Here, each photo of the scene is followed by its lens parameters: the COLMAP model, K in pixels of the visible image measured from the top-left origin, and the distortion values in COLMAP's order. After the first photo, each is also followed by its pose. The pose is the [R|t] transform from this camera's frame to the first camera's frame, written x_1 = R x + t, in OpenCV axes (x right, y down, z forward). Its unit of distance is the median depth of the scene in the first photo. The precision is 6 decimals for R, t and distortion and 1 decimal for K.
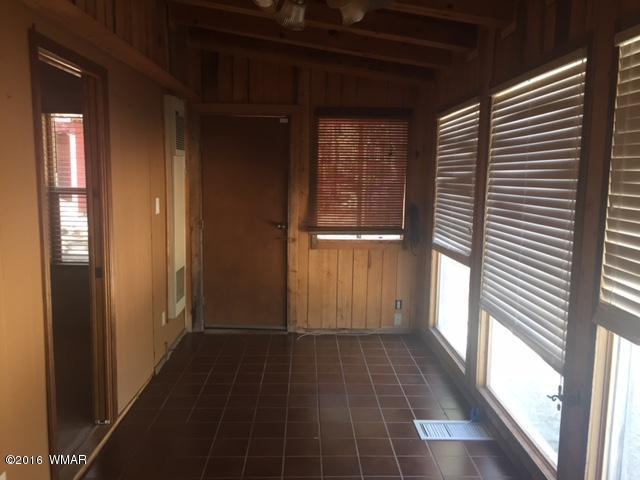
lens RADIAL K [[548.9, 0, 319.8], [0, 548.9, 240.0], [0, 0, 1]] dist [0.061086, -0.007191]
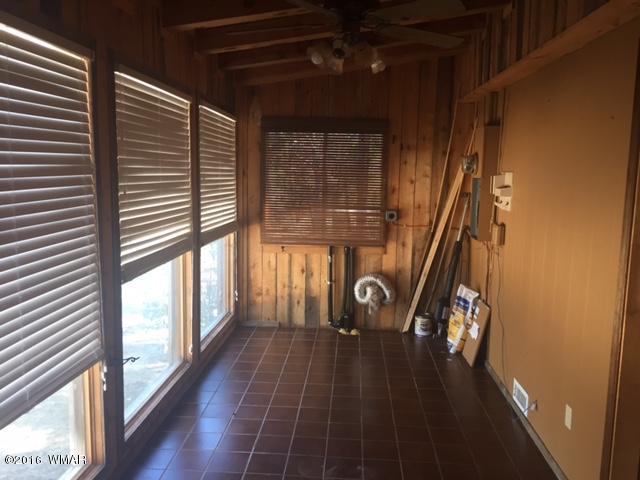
lens RADIAL K [[548.9, 0, 320.1], [0, 548.9, 240.1], [0, 0, 1]] dist [0.061086, -0.007191]
pose [[-0.995217, -0.041046, 0.088648, -0.063566], [-0.017270, 0.967080, 0.253885, -0.255569], [-0.096151, 0.251140, -0.963163, 1.938398]]
